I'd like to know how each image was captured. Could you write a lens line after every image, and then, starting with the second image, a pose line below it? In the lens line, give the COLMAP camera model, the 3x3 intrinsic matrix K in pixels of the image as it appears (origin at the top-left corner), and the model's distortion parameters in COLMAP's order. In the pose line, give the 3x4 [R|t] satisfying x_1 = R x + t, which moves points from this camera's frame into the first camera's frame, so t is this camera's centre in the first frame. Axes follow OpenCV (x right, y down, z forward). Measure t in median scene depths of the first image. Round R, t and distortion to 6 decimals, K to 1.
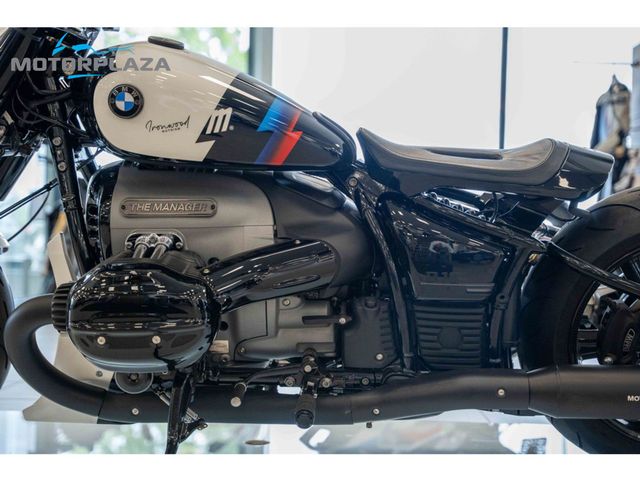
lens RADIAL K [[1024.1, 0, 320.5], [0, 1024.1, 237.8], [0, 0, 1]] dist [0.171931, 0.000000]
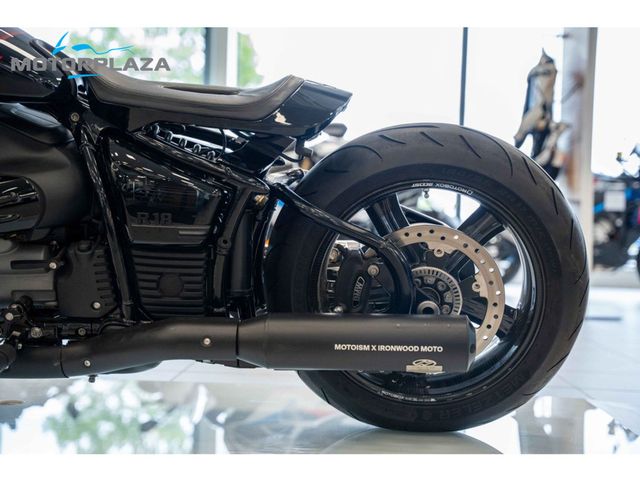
lens RADIAL K [[1024.1, 0, 319.6], [0, 1024.1, 241.5], [0, 0, 1]] dist [0.171931, 0.000000]
pose [[0.999914, 0.012874, -0.002502, 0.261135], [-0.012827, 0.999755, 0.018041, 0.039004], [0.002734, -0.018008, 0.999834, 0.070394]]
